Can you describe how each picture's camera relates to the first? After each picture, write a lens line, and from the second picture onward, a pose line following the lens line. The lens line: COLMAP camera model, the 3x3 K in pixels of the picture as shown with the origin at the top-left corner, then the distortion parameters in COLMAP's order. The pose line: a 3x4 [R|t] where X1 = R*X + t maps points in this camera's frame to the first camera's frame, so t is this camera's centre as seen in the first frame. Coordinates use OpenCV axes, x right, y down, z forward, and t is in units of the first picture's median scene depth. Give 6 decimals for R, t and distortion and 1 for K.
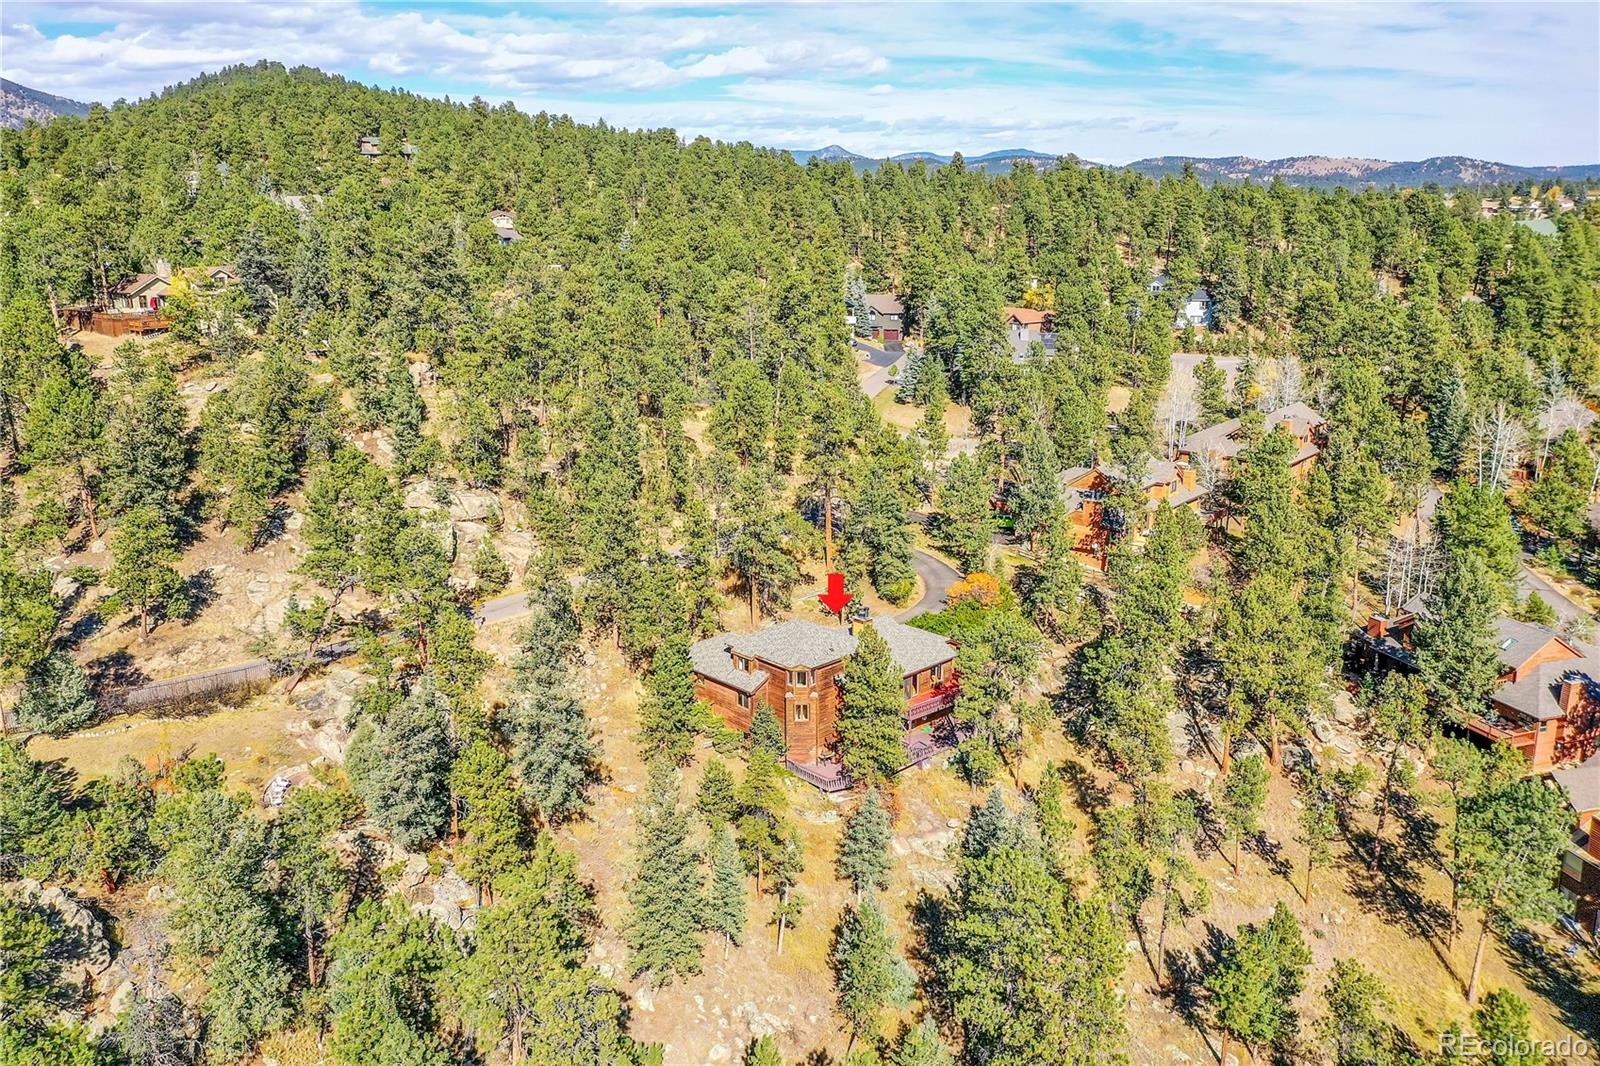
lens RADIAL K [[1307.2, 0, 800.0], [0, 1307.2, 533.0], [0, 0, 1]] dist [0.044344, 0.000754]
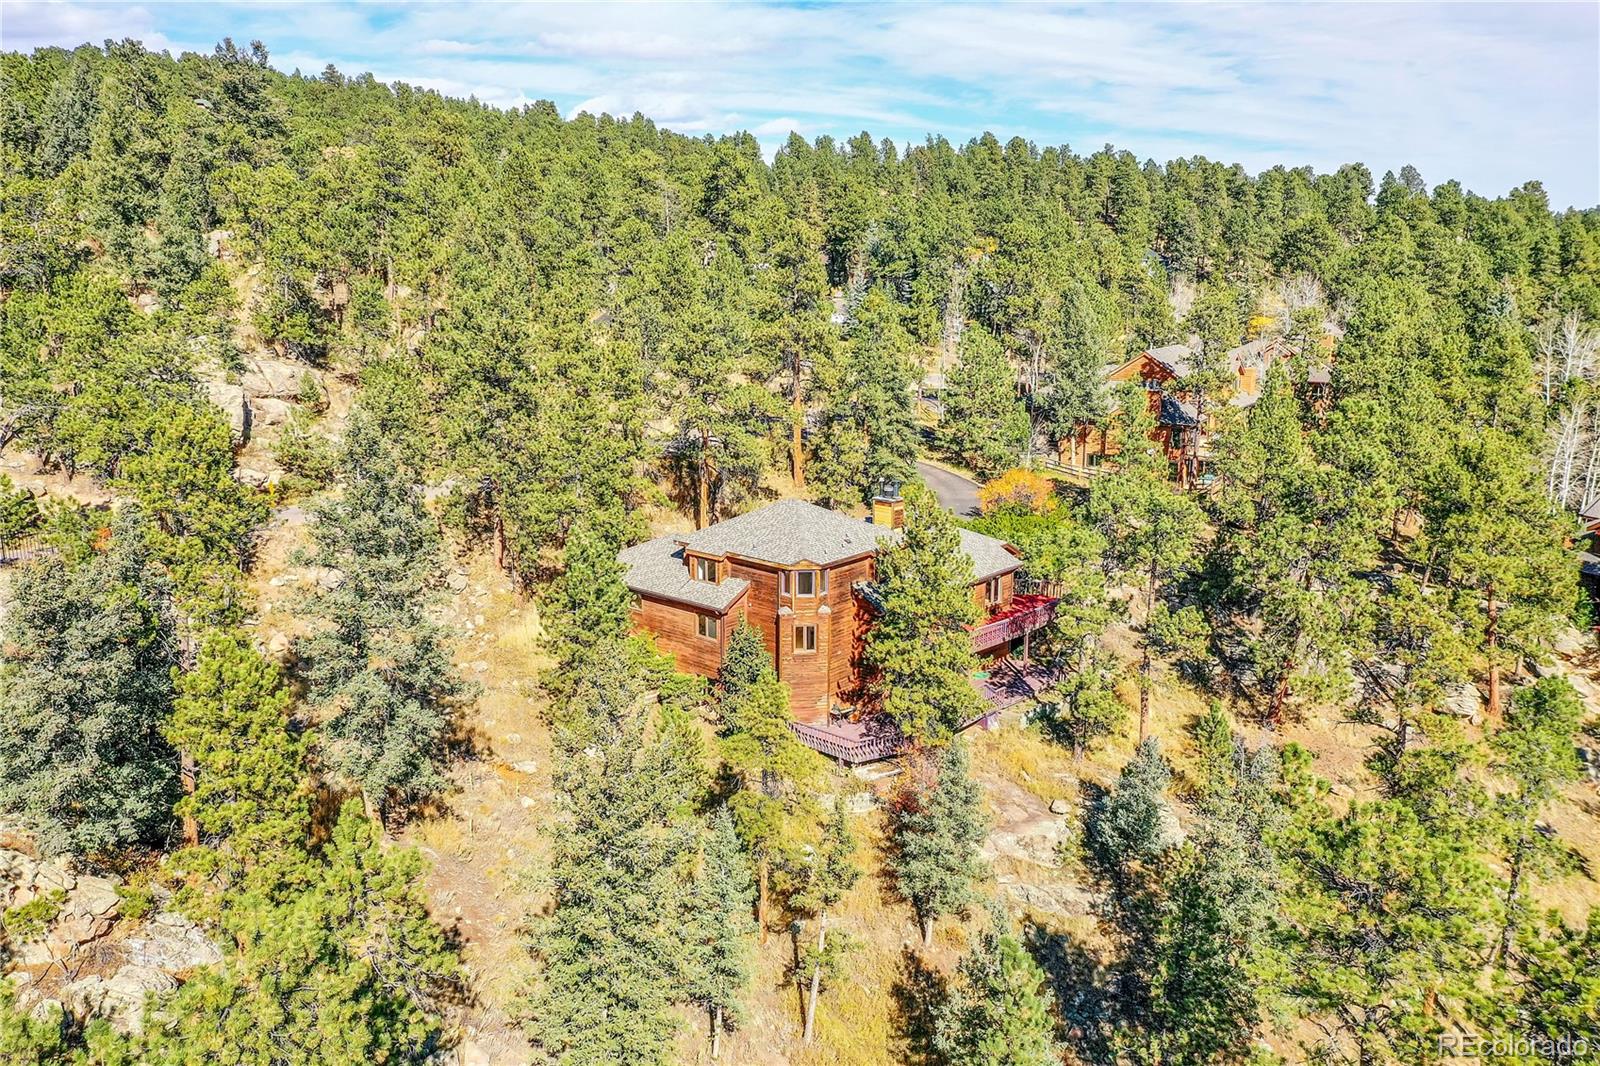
lens RADIAL K [[1244.8, 0, 800.0], [0, 1244.8, 533.0], [0, 0, 1]] dist [0.034304, 0.002059]
pose [[0.994157, -0.005004, 0.107831, -0.064053], [0.010941, 0.998451, -0.054544, 0.117926], [-0.107391, 0.055405, 0.992672, 0.404678]]
